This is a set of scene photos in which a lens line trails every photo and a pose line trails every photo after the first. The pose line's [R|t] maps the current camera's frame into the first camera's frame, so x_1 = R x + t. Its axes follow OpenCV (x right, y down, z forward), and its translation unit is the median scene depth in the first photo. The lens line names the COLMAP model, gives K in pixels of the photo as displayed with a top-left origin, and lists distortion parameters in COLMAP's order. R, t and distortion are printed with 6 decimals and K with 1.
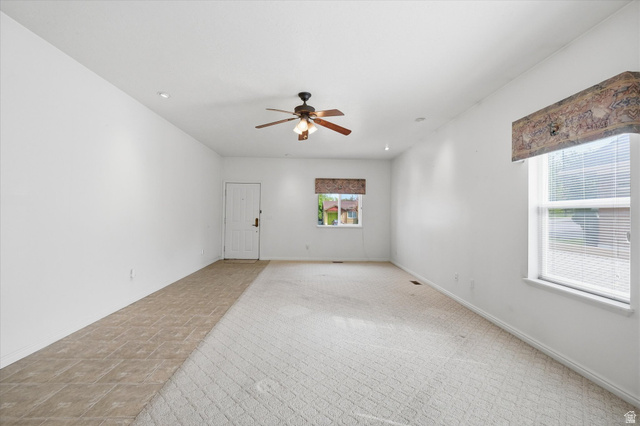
lens RADIAL K [[288.5, 0, 319.5], [0, 288.5, 212.6], [0, 0, 1]] dist [-0.007367, 0.001801]
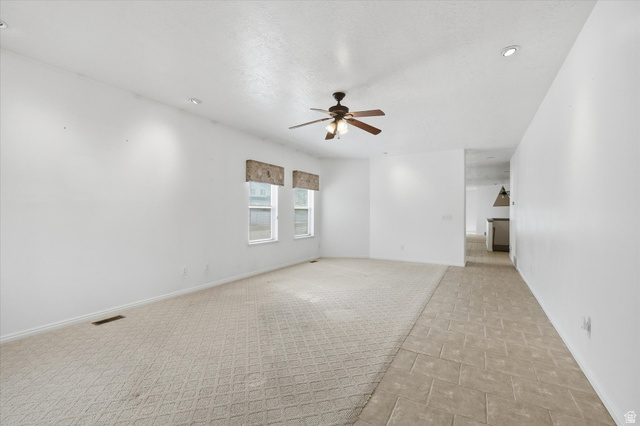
lens RADIAL K [[288.5, 0, 319.4], [0, 288.5, 212.5], [0, 0, 1]] dist [-0.007367, 0.001801]
pose [[-0.857849, -0.021956, 0.513433, -0.585735], [-0.023928, 0.999710, 0.002772, 0.004376], [-0.513345, -0.009908, -0.858125, 2.129847]]
